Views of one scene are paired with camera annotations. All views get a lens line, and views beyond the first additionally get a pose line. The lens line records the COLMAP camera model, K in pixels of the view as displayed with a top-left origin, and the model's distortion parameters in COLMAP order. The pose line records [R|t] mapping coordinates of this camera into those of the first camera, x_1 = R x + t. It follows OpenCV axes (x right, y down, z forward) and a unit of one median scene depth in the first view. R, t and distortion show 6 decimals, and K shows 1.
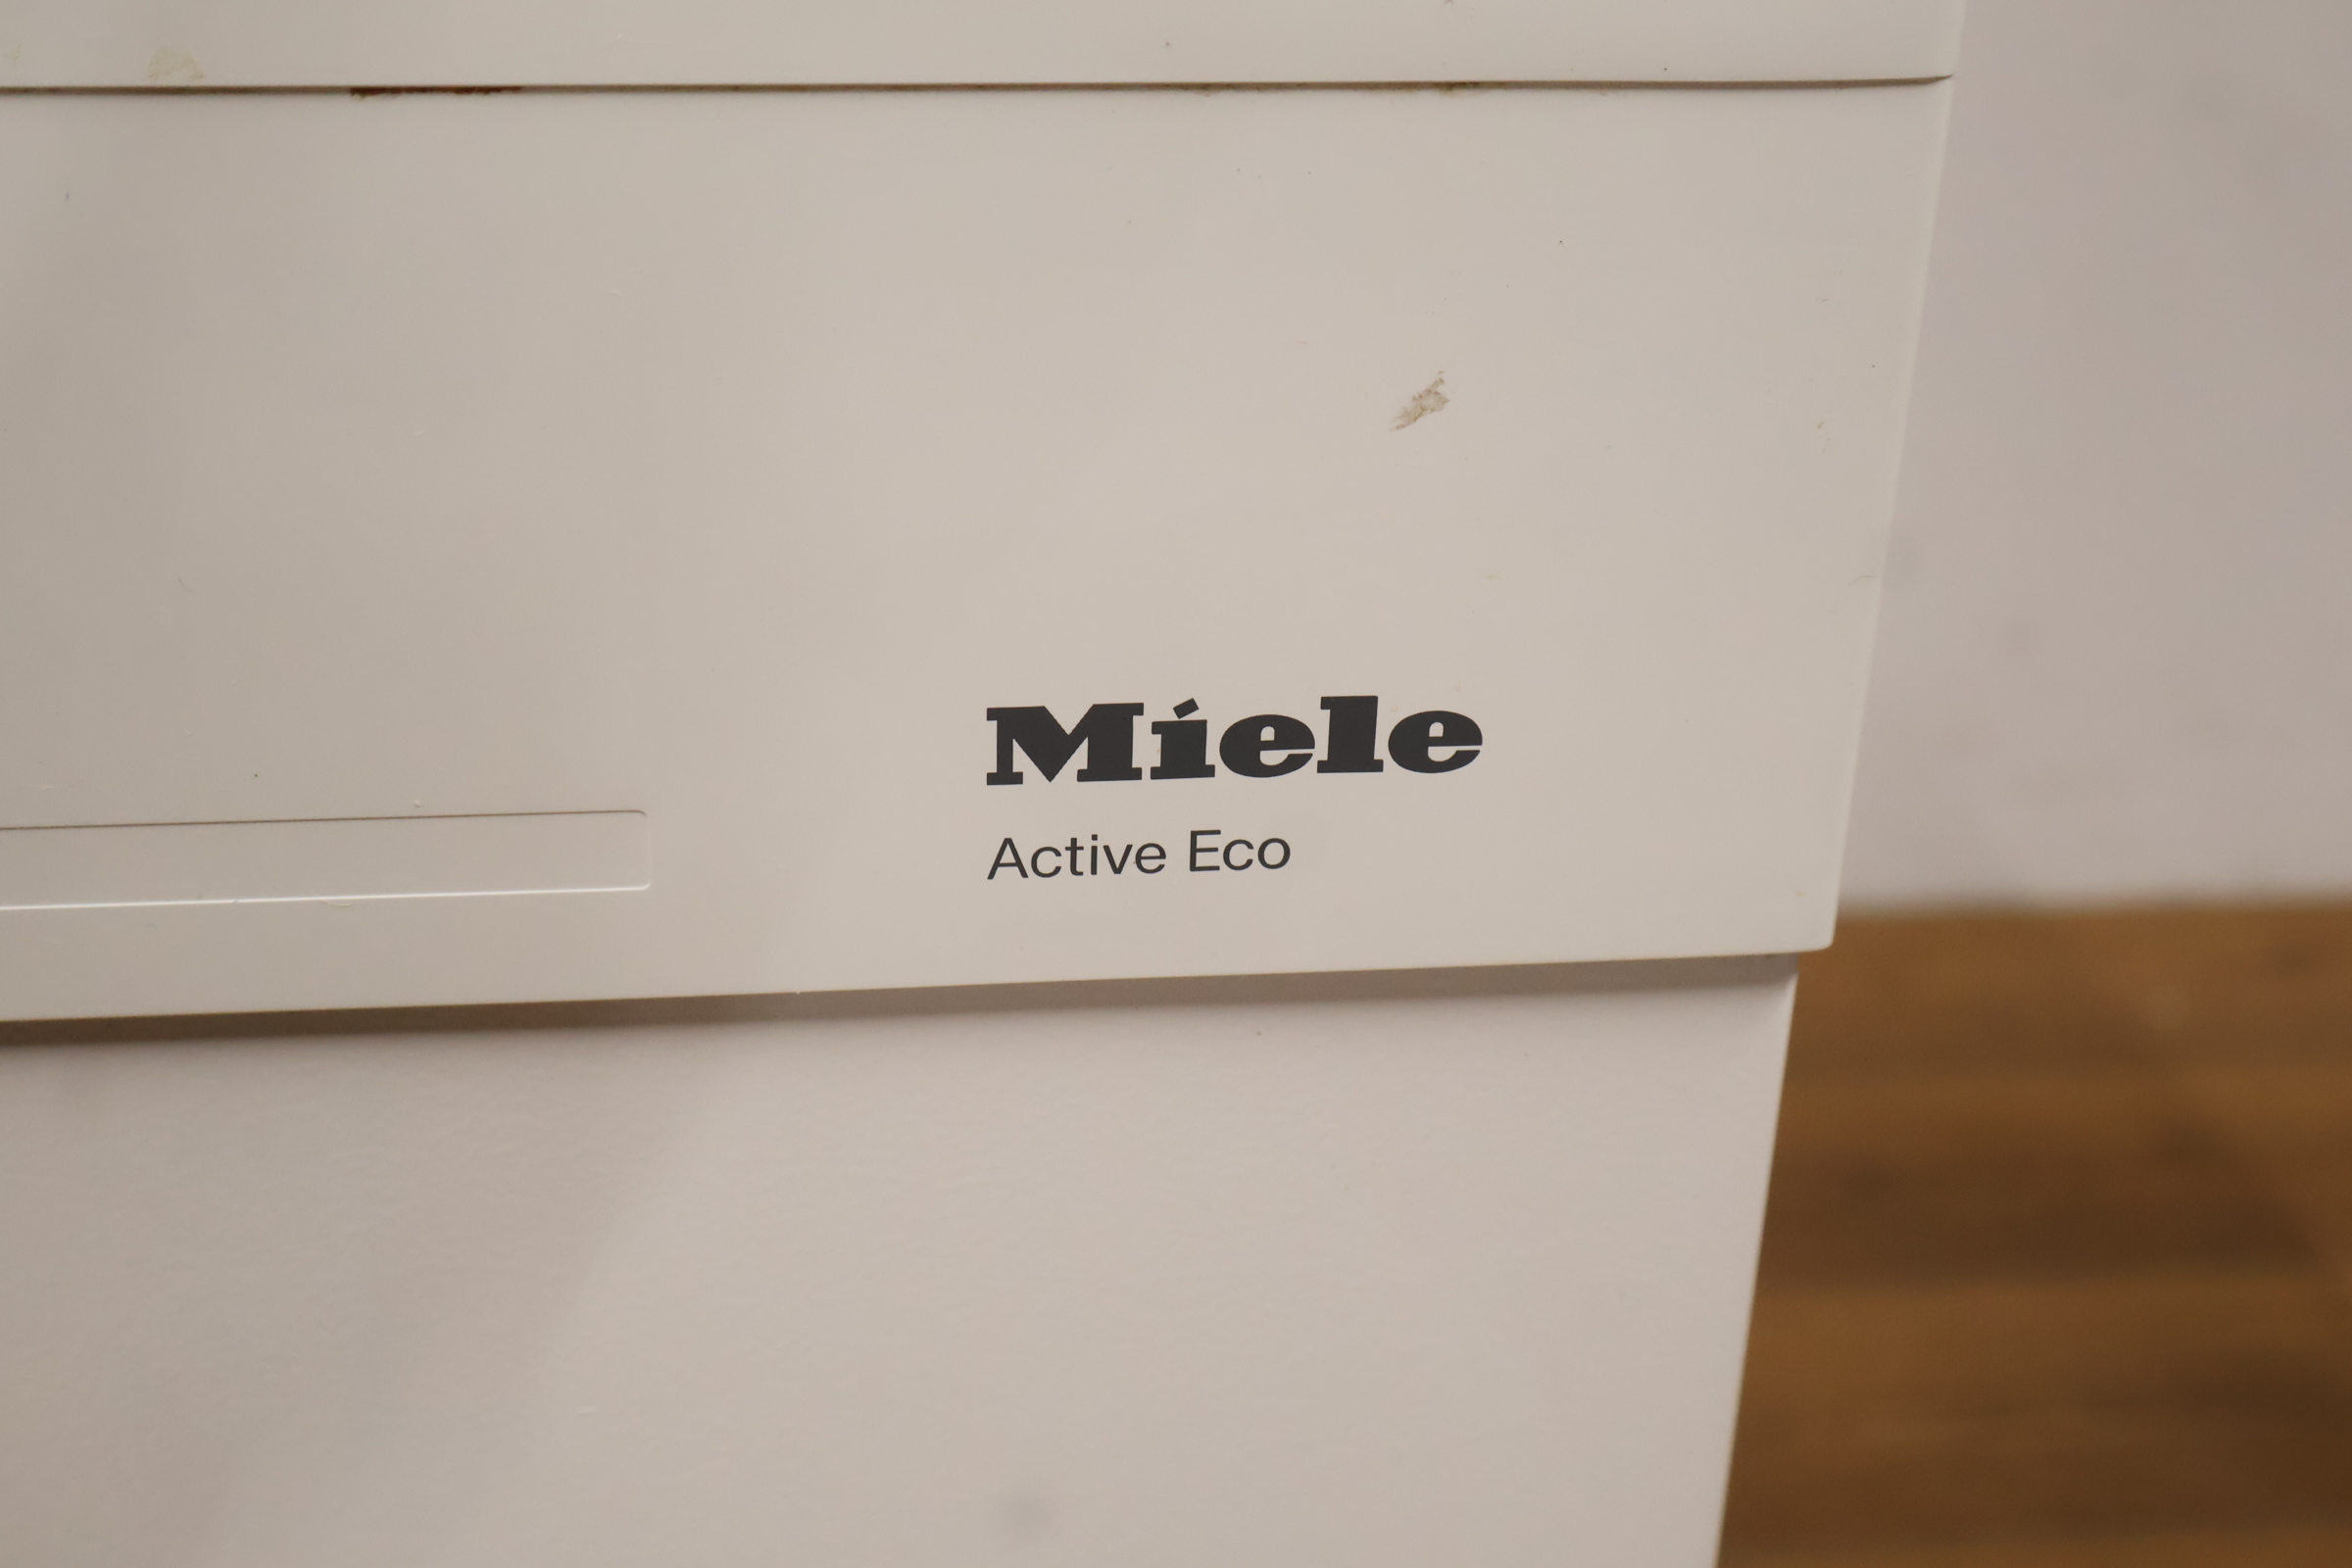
lens RADIAL K [[3170.8, 0, 1186.5], [0, 3170.8, 781.3], [0, 0, 1]] dist [0.013480, 0.006520]
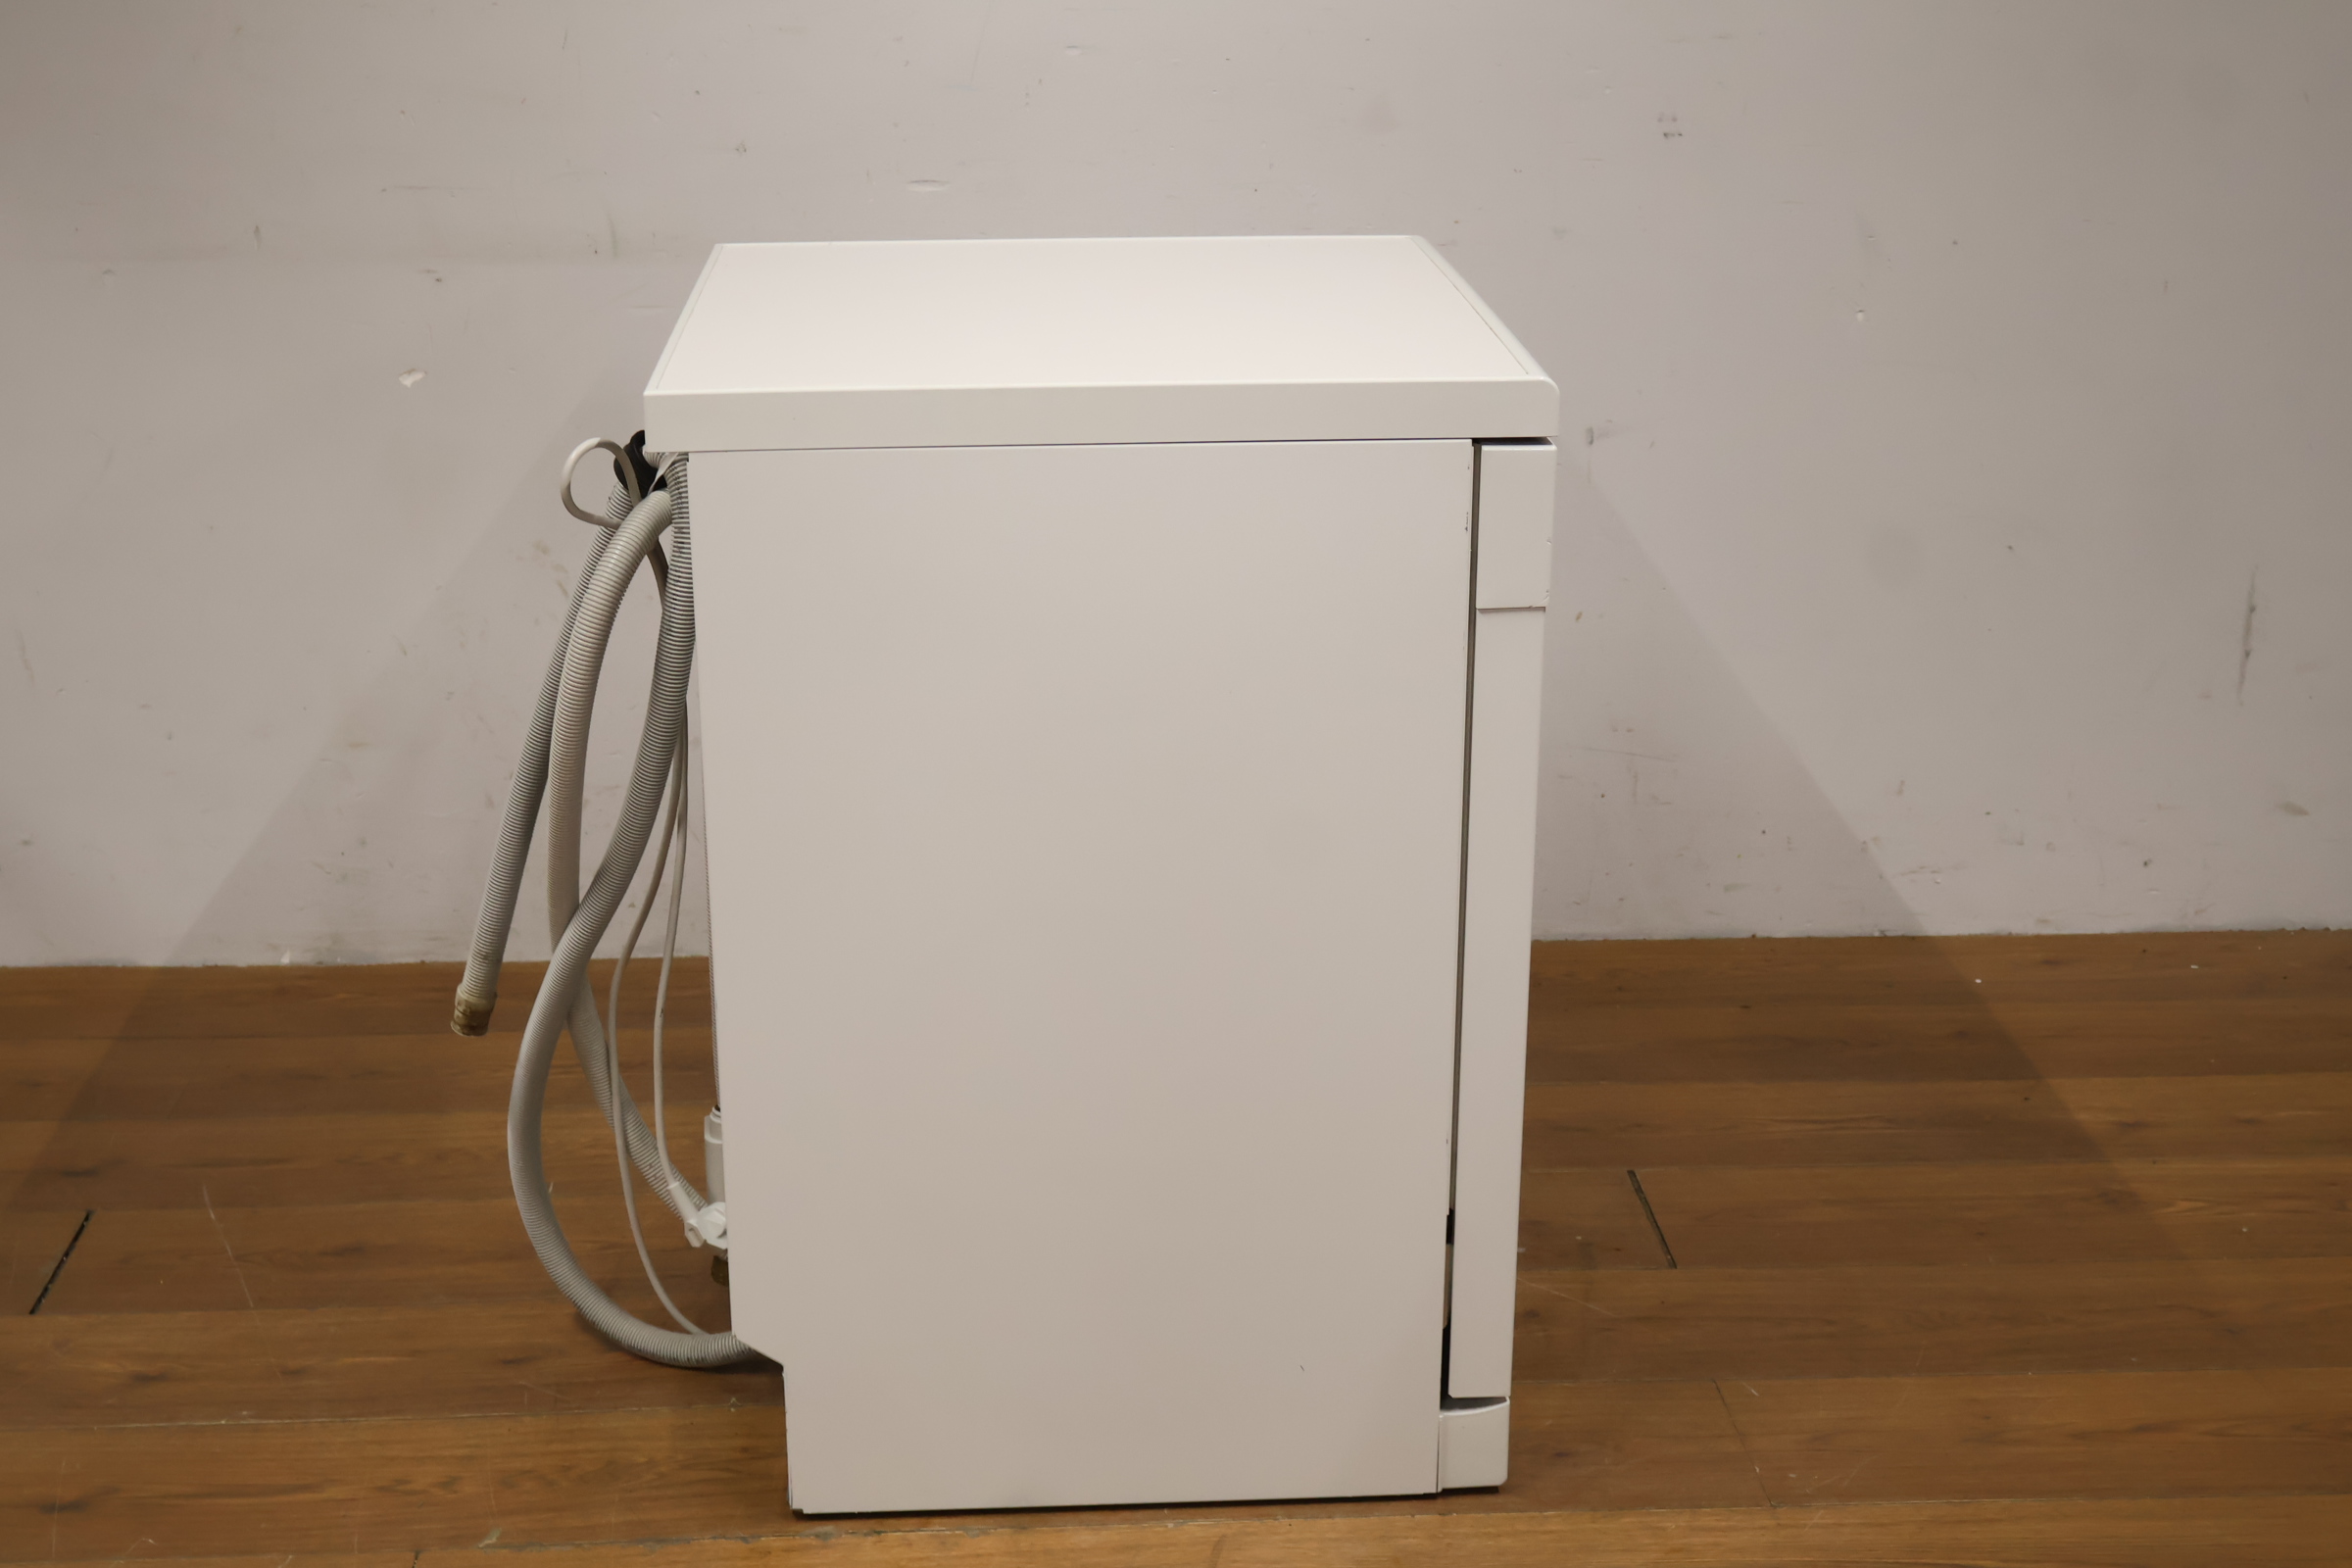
lens RADIAL K [[3150.8, 0, 1175.4], [0, 3150.8, 782.5], [0, 0, 1]] dist [-0.001240, 0.027927]
pose [[0.994532, -0.003937, -0.104357, 0.125934], [-0.009070, 0.992257, -0.123872, 1.053932], [0.104037, 0.124141, 0.986795, -5.207291]]
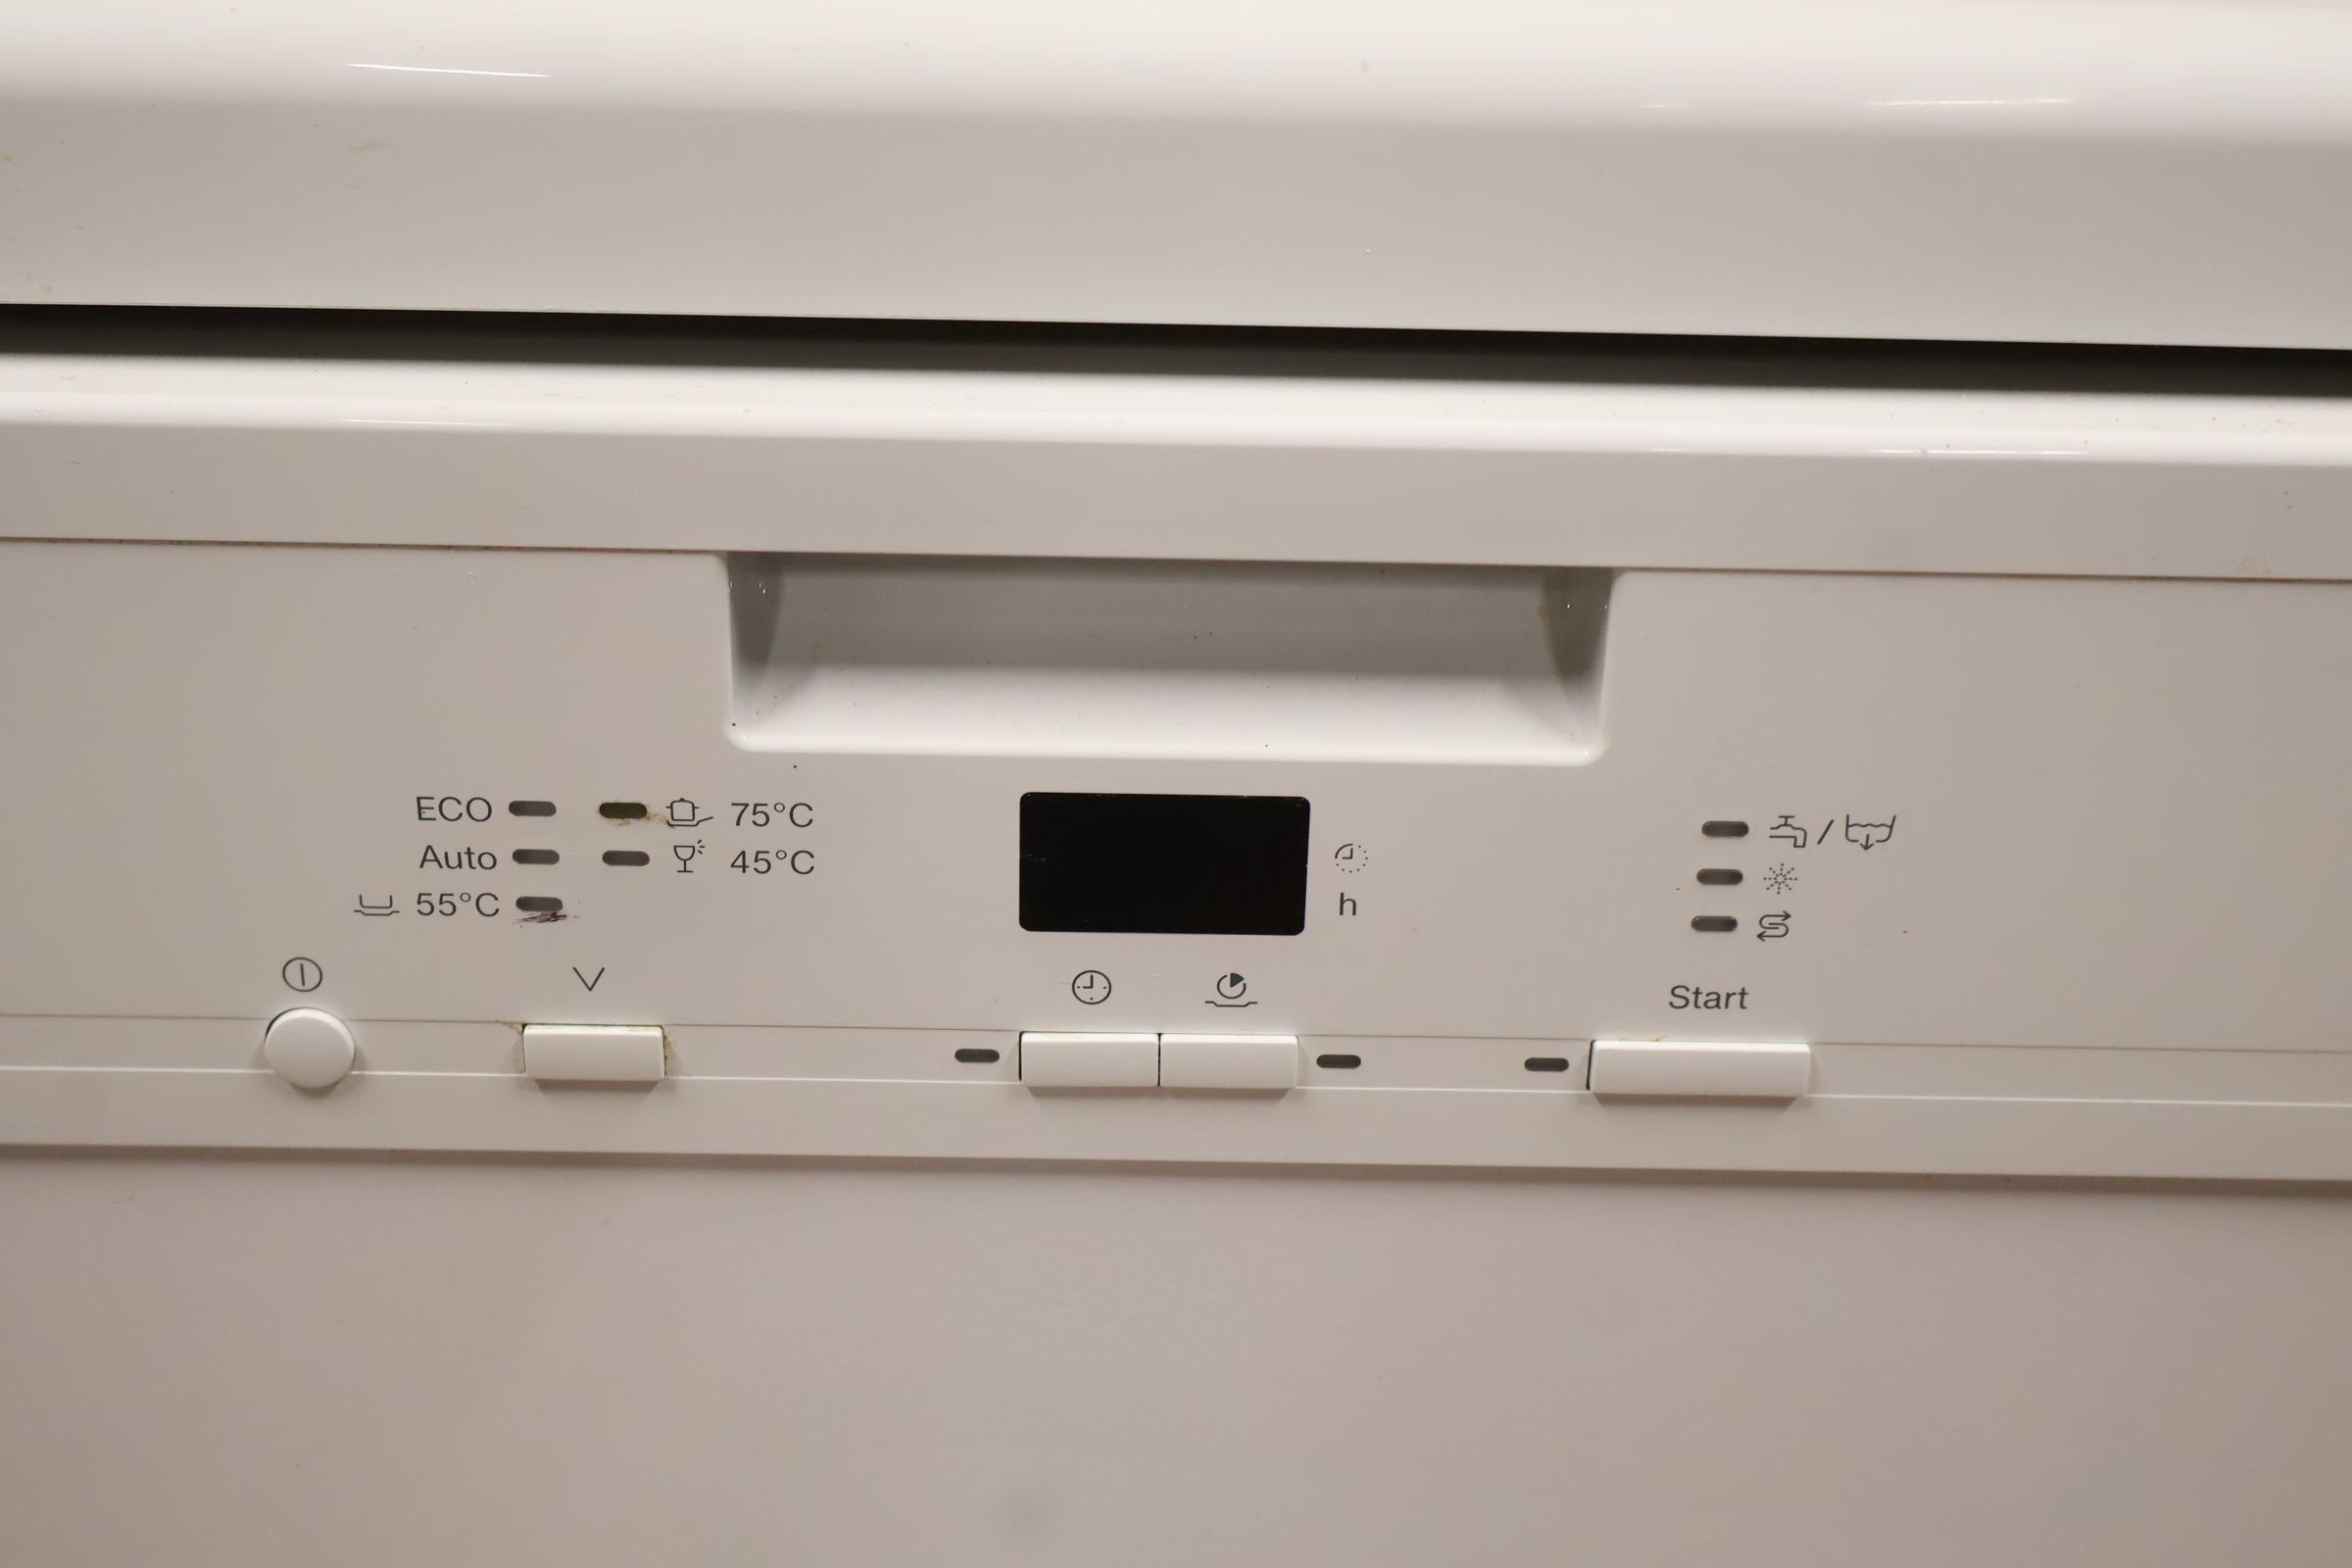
lens RADIAL K [[3226.2, 0, 1179.7], [0, 3226.2, 790.2], [0, 0, 1]] dist [0.009286, 0.039409]
pose [[0.991294, 0.044324, -0.123983, -0.542560], [-0.048463, 0.998357, -0.030568, -0.037606], [0.122425, 0.036311, 0.991813, -0.519031]]
